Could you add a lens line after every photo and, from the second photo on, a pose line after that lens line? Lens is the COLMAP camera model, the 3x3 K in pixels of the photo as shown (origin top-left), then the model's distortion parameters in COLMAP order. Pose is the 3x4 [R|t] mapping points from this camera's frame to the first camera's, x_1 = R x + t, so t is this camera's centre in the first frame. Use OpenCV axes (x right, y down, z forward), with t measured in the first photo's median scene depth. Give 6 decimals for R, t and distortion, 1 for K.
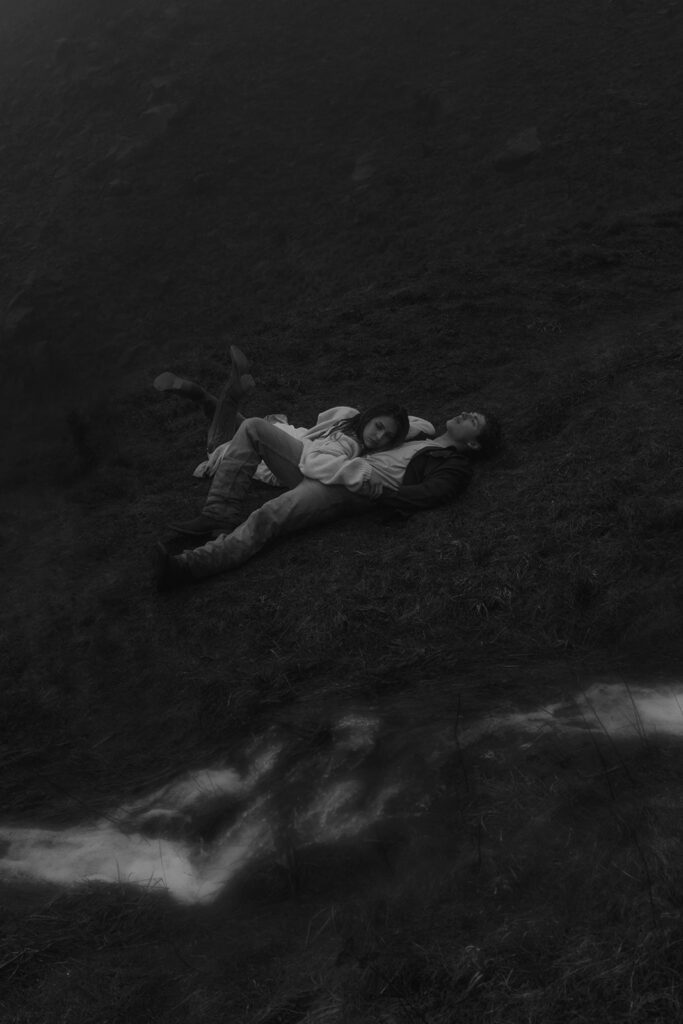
lens RADIAL K [[1436.7, 0, 341.7], [0, 1436.7, 511.5], [0, 0, 1]] dist [-0.056950, 0.000000]
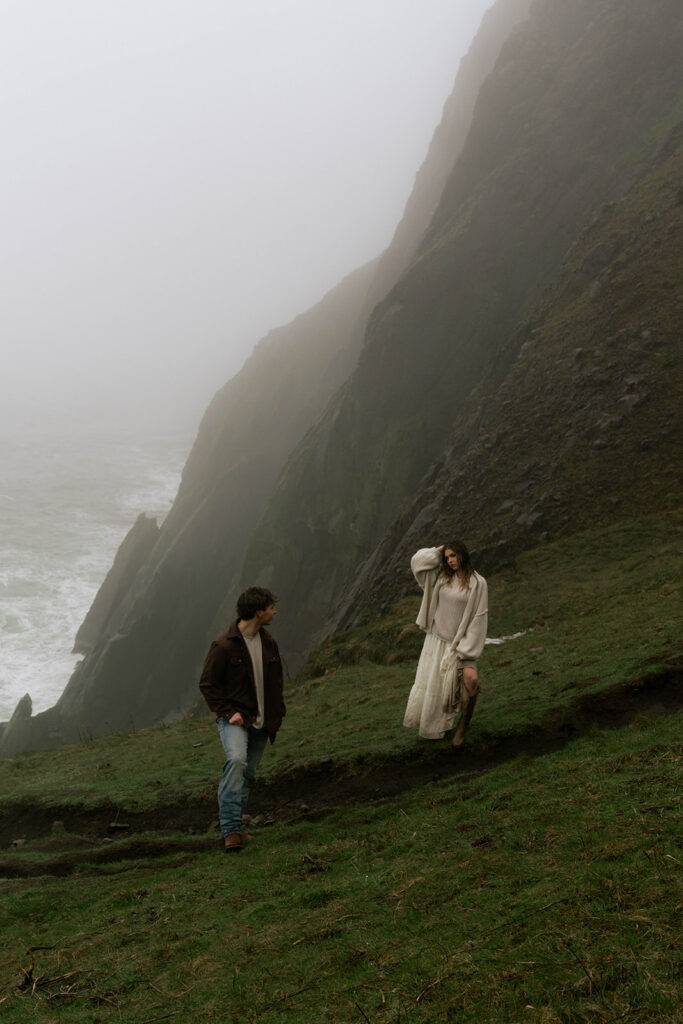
lens RADIAL K [[1436.7, 0, 341.5], [0, 1436.7, 512.2], [0, 0, 1]] dist [-0.056950, 0.000000]
pose [[0.922983, 0.042346, -0.382504, 0.217366], [-0.089422, 0.990322, -0.106141, 0.064452], [0.374307, 0.132171, 0.917837, -0.680106]]
